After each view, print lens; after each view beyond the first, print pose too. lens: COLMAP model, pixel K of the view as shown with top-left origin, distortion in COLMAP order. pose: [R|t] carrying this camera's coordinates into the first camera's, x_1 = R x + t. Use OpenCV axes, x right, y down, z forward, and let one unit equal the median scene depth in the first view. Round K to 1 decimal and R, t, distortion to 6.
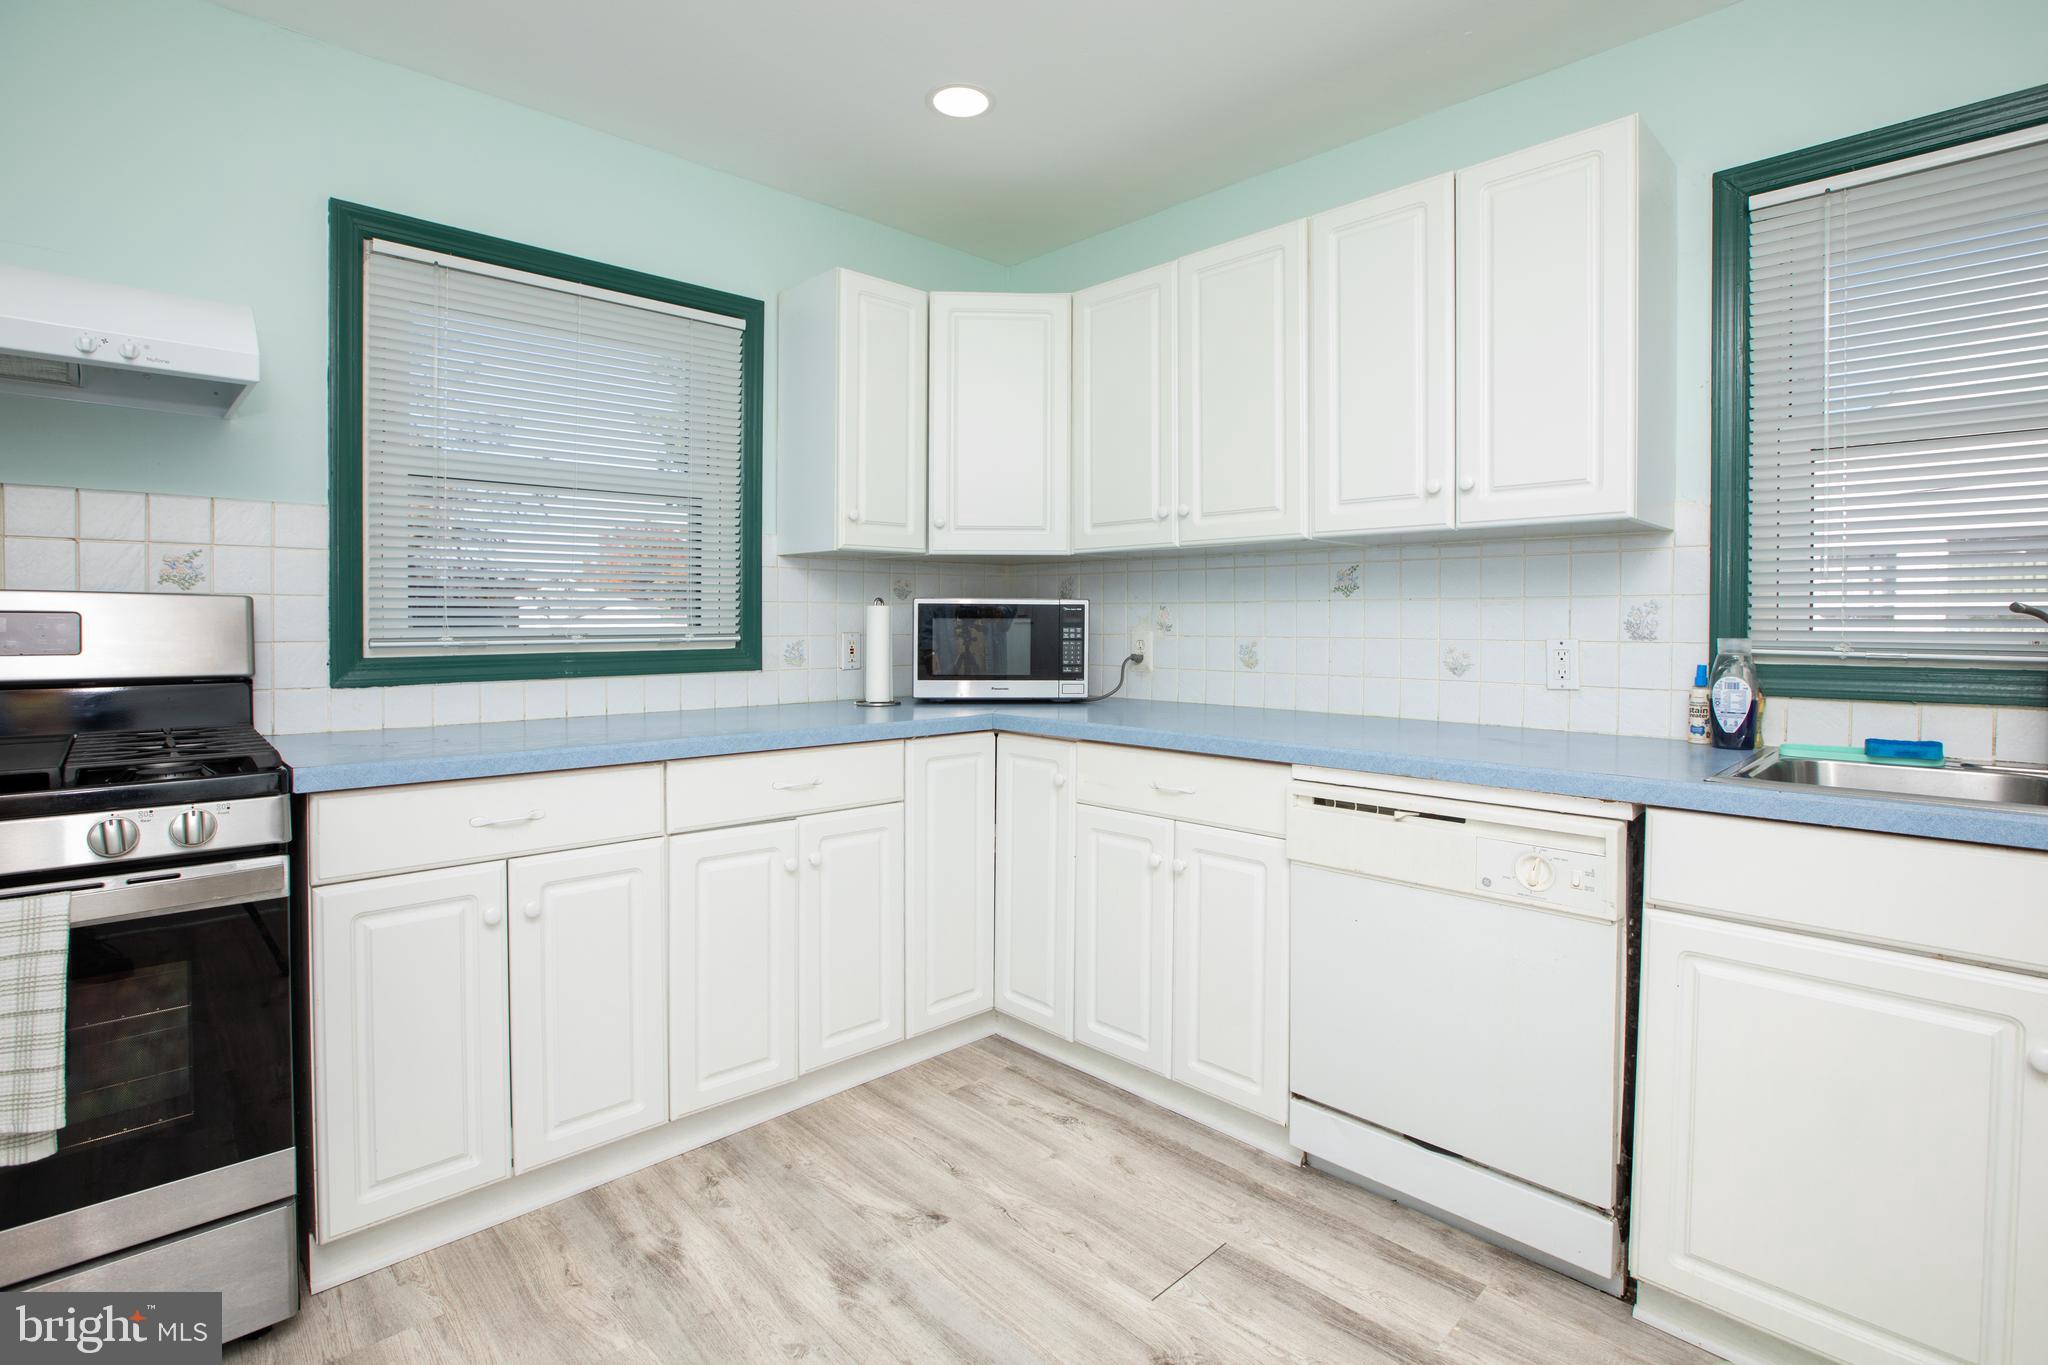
lens RADIAL K [[987.9, 0, 966.9], [0, 987.9, 639.5], [0, 0, 1]] dist [-0.061744, 0.026848]
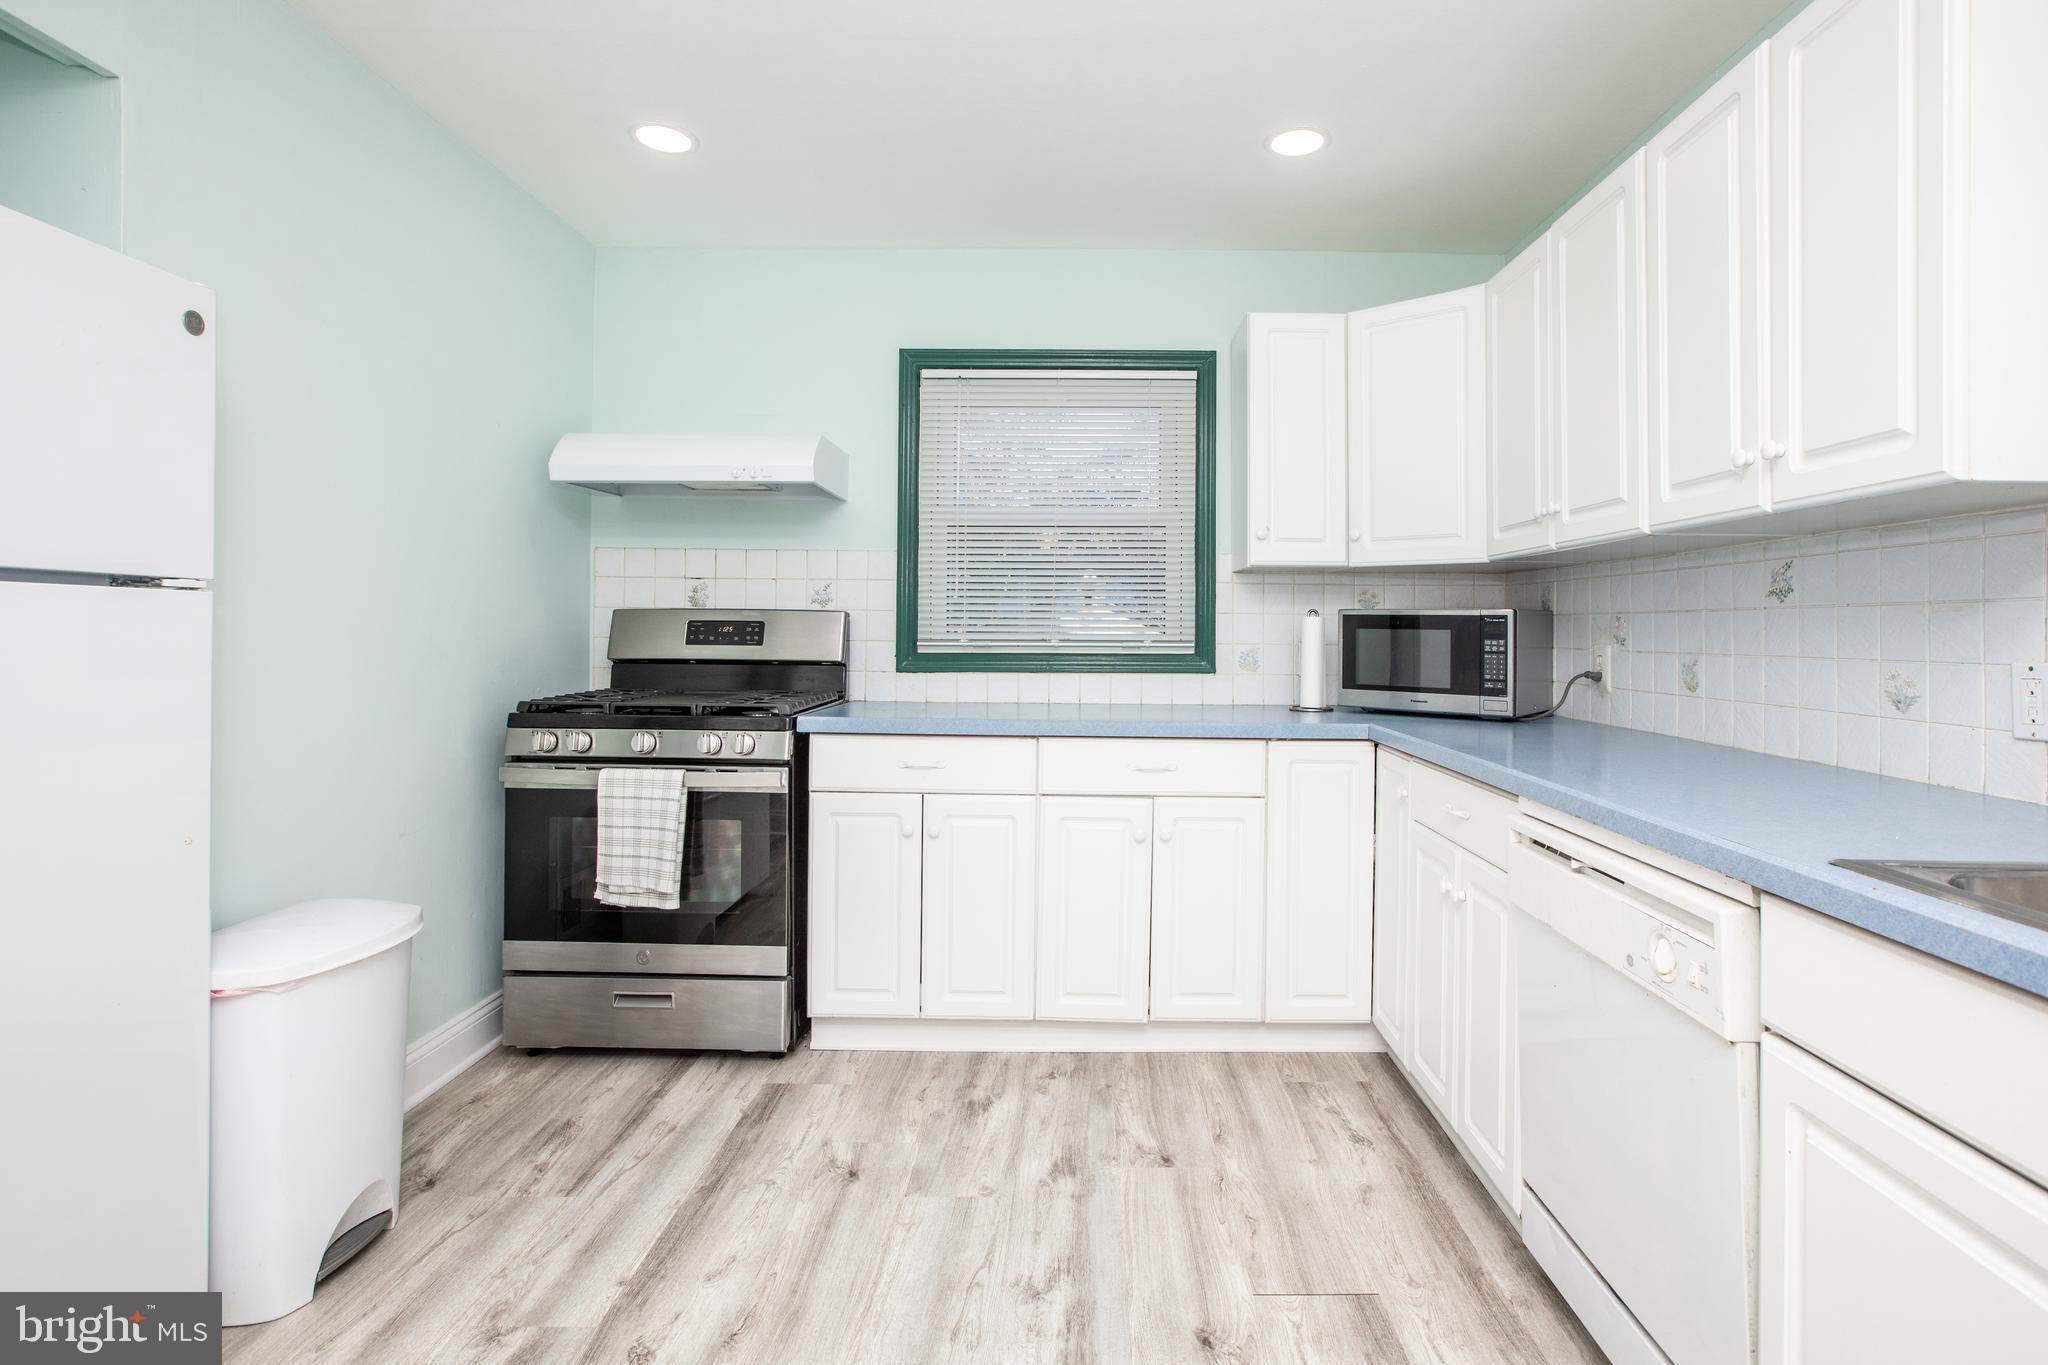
lens RADIAL K [[980.1, 0, 1059.5], [0, 980.1, 620.1], [0, 0, 1]] dist [-0.039567, 0.012679]
pose [[0.719767, -0.000943, -0.694215, 0.571562], [-0.020928, 0.999515, -0.023056, -0.000957], [0.693900, 0.031123, 0.719398, 0.076203]]
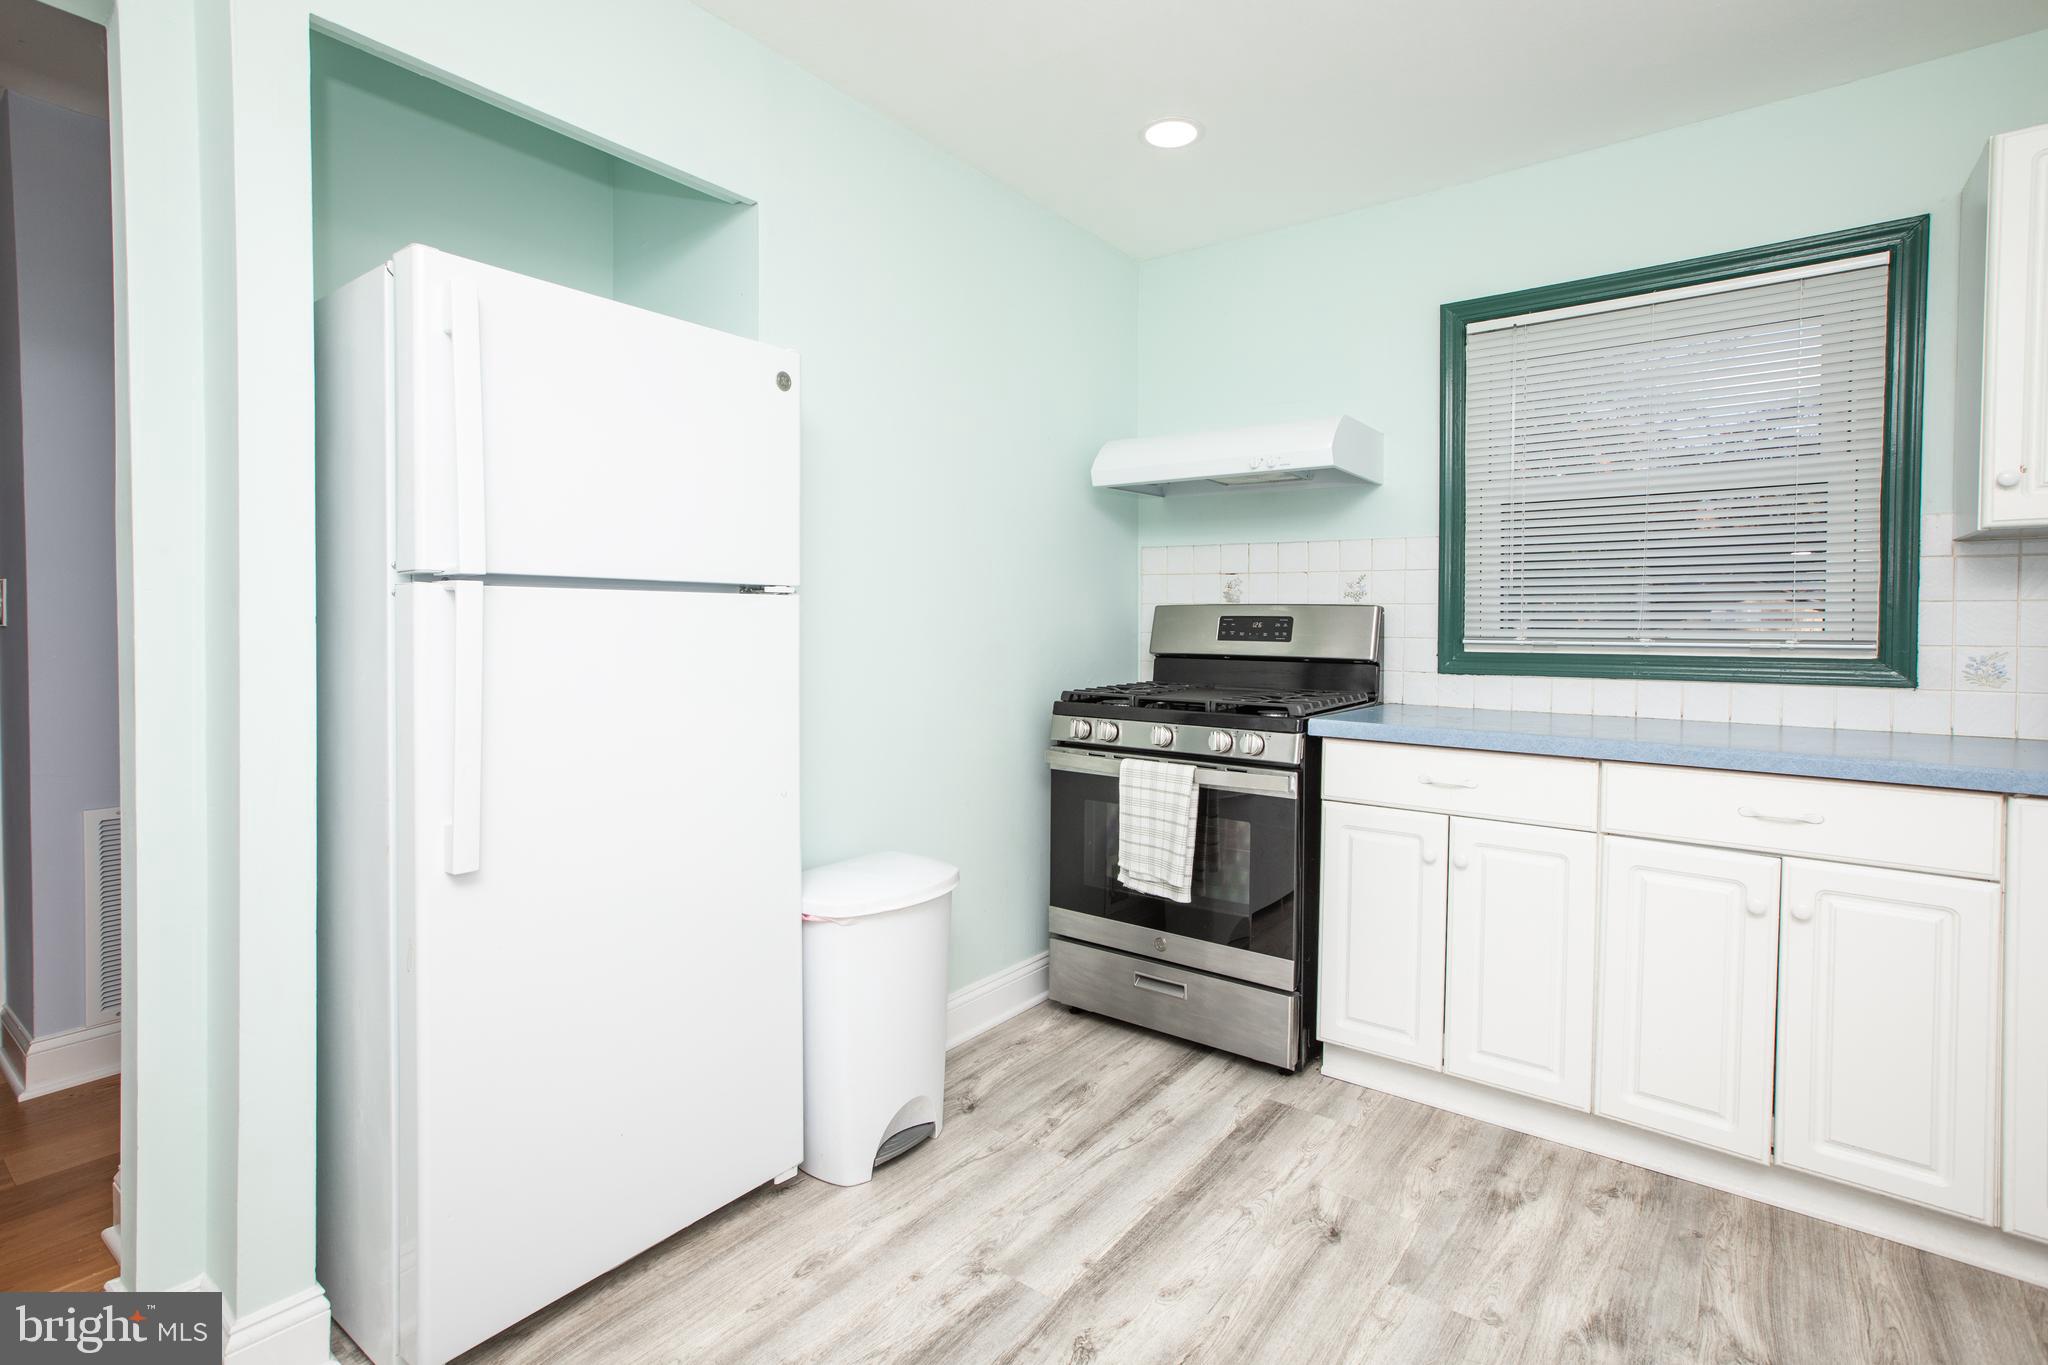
lens RADIAL K [[953.4, 0, 1034.6], [0, 953.4, 639.4], [0, 0, 1]] dist [-0.043011, 0.024961]
pose [[0.165286, 0.019974, -0.986043, 0.524974], [-0.023150, 0.999598, 0.016368, -0.004924], [0.985974, 0.020122, 0.165682, 0.231209]]
